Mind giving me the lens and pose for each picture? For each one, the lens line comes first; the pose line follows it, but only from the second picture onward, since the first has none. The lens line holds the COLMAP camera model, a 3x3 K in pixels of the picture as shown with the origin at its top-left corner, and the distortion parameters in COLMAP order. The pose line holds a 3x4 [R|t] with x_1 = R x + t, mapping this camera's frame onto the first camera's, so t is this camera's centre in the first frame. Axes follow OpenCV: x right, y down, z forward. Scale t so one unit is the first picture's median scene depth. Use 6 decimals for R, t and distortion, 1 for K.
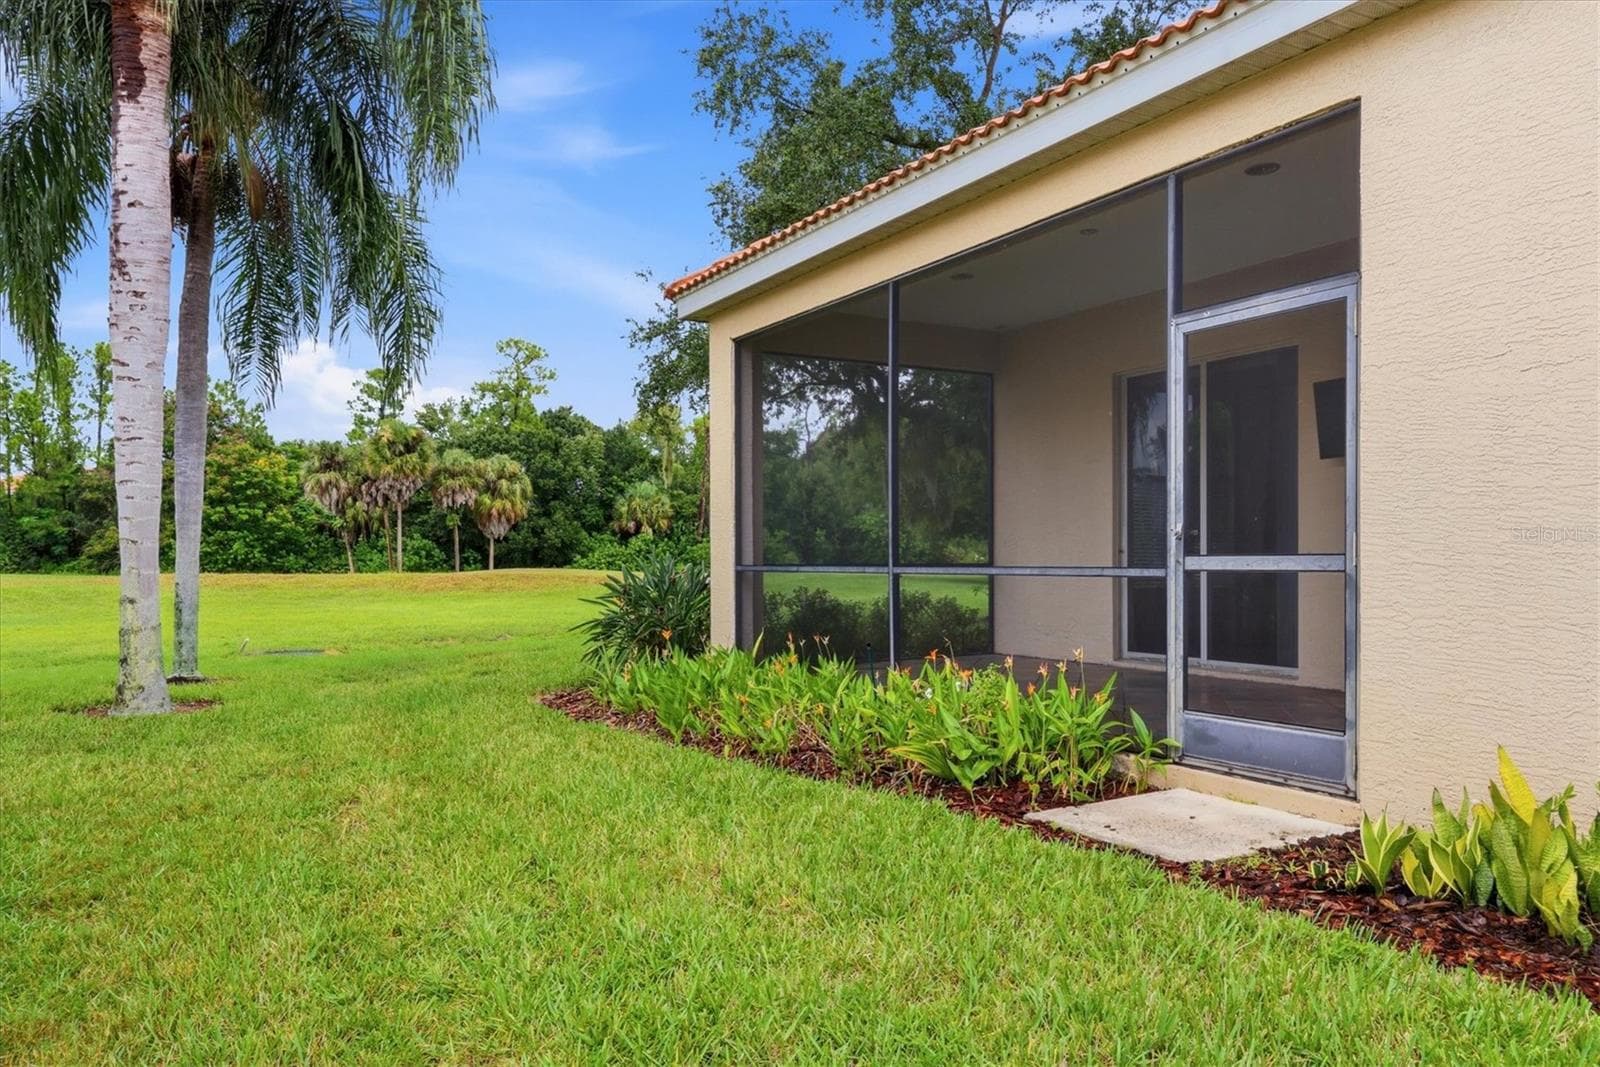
lens RADIAL K [[1173.6, 0, 824.0], [0, 1173.6, 566.1], [0, 0, 1]] dist [0.003483, 0.001967]
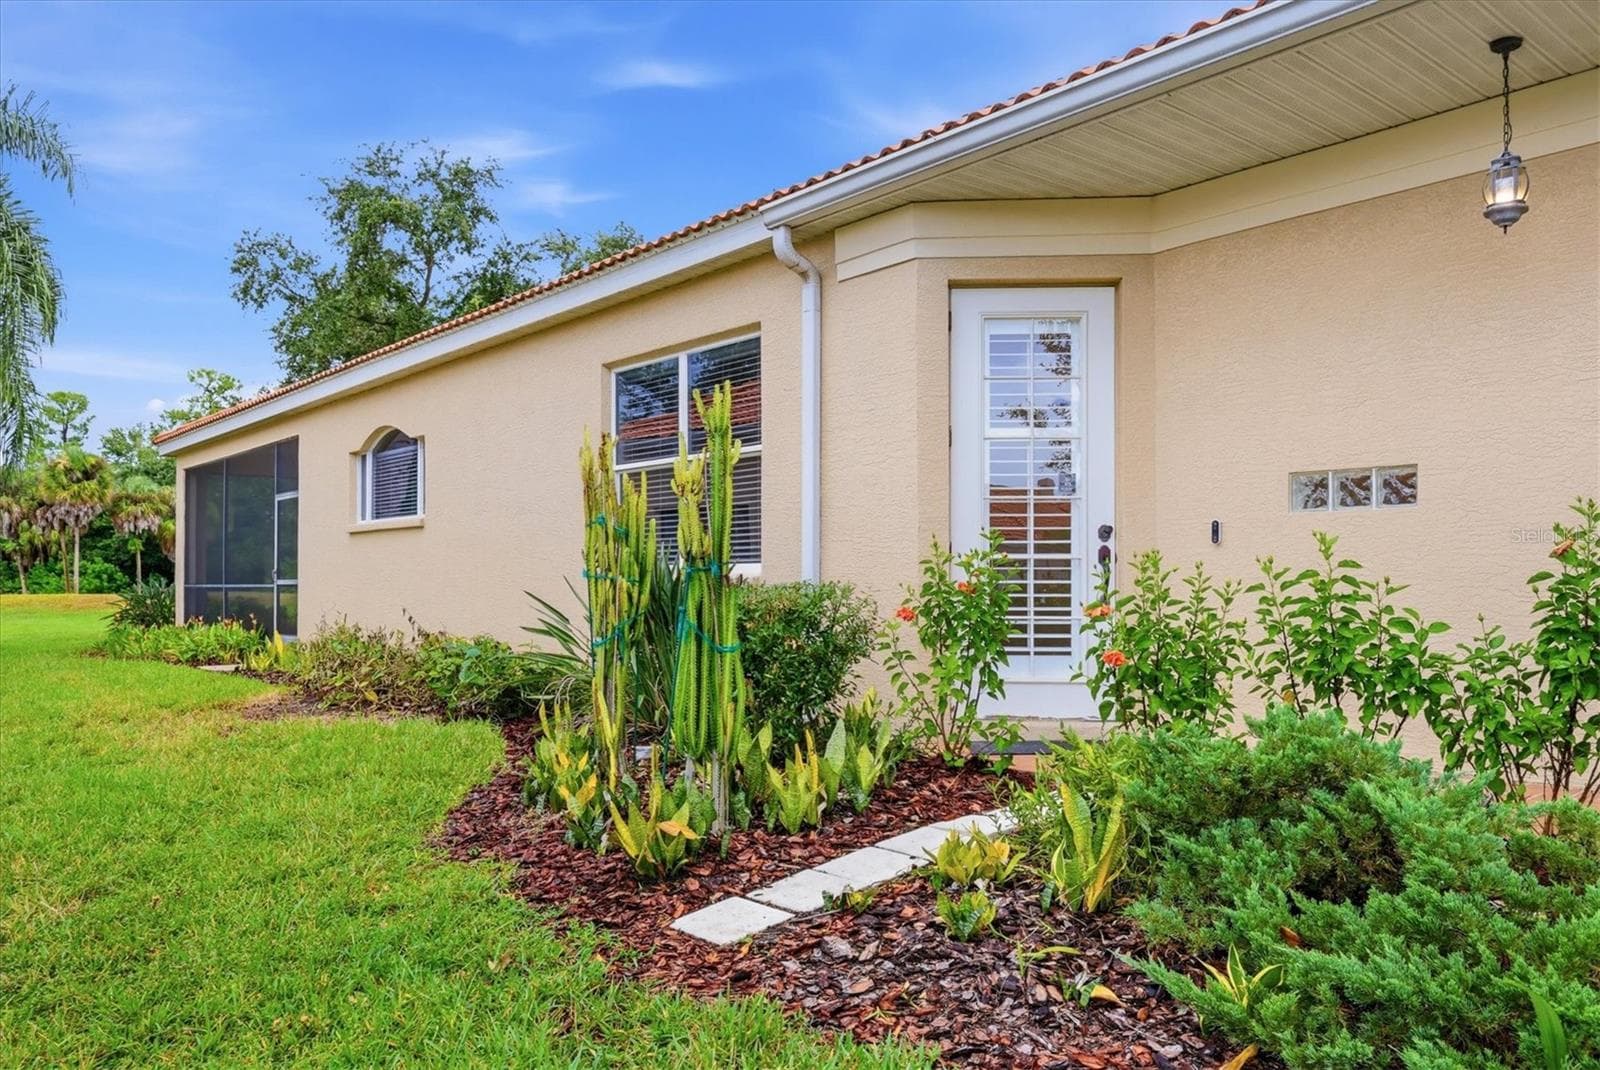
lens RADIAL K [[1173.6, 0, 824.0], [0, 1173.6, 567.6], [0, 0, 1]] dist [0.003483, 0.001967]
pose [[0.979136, 0.005101, 0.203143, 0.068401], [-0.000871, 0.999781, -0.020905, 0.001996], [-0.203205, 0.020291, 0.978926, -0.137049]]
